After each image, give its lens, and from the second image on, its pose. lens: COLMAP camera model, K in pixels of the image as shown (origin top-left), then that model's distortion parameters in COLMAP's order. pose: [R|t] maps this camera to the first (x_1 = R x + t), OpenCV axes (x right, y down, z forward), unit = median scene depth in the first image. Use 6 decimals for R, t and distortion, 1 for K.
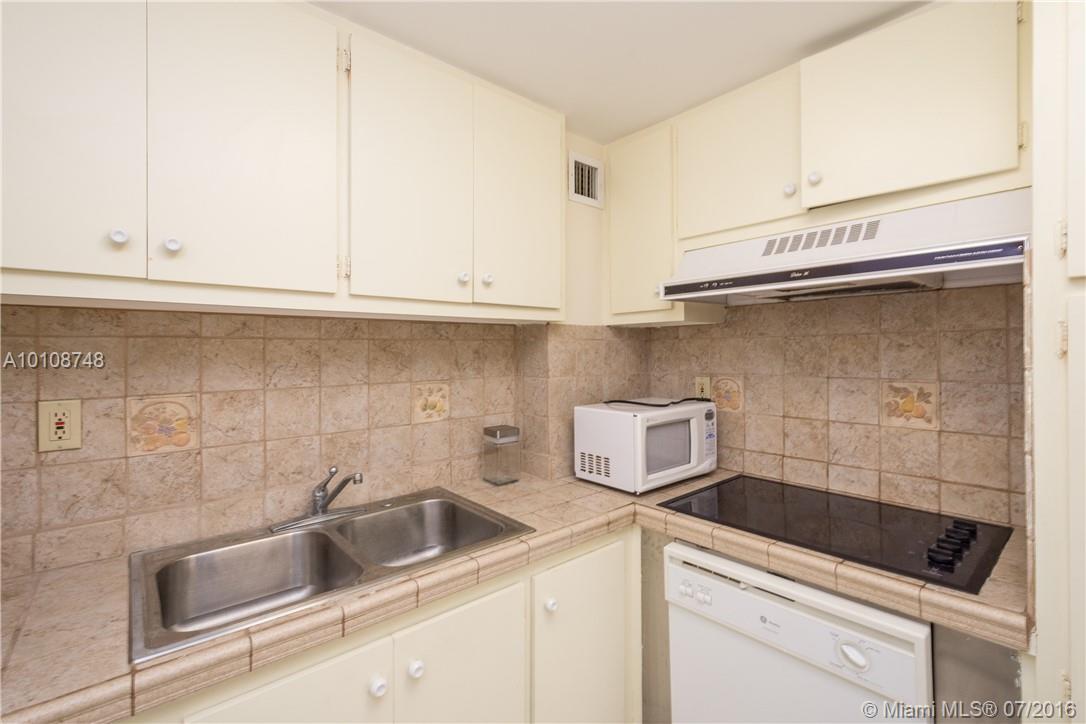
lens RADIAL K [[483.5, 0, 552.3], [0, 483.5, 352.1], [0, 0, 1]] dist [-0.000415, -0.000511]
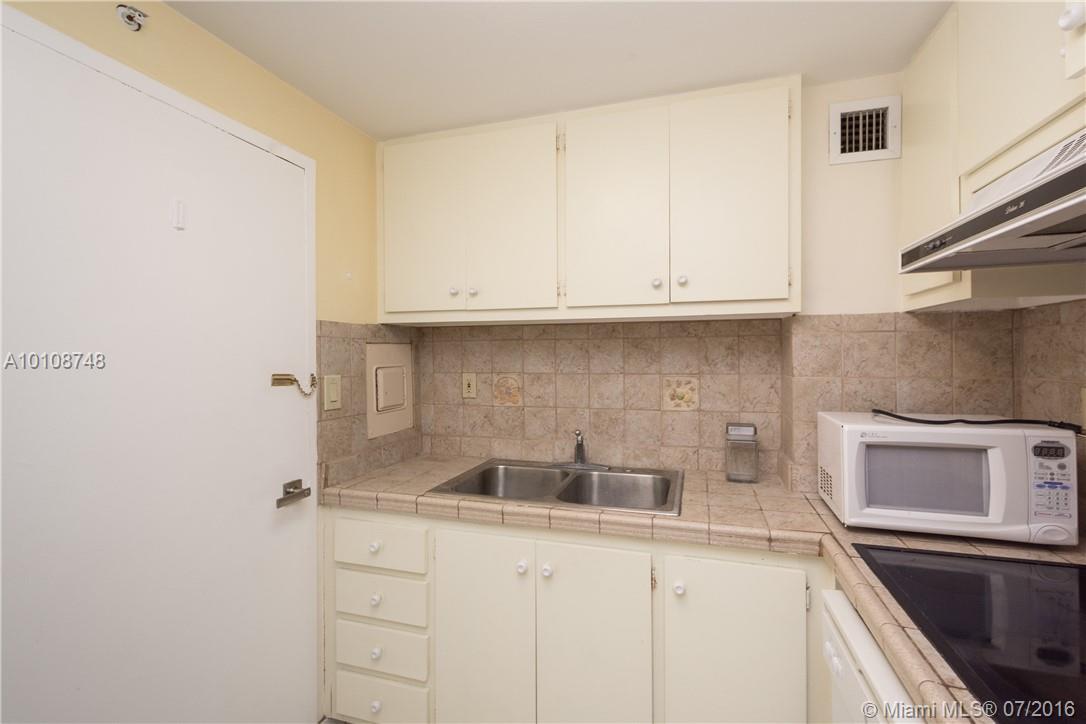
lens RADIAL K [[483.5, 0, 551.5], [0, 483.5, 360.3], [0, 0, 1]] dist [-0.000415, -0.000511]
pose [[0.513267, 0.013400, -0.858124, 0.598388], [-0.001395, 0.999890, 0.014779, 0.012417], [0.858228, -0.006389, 0.513230, 0.184608]]
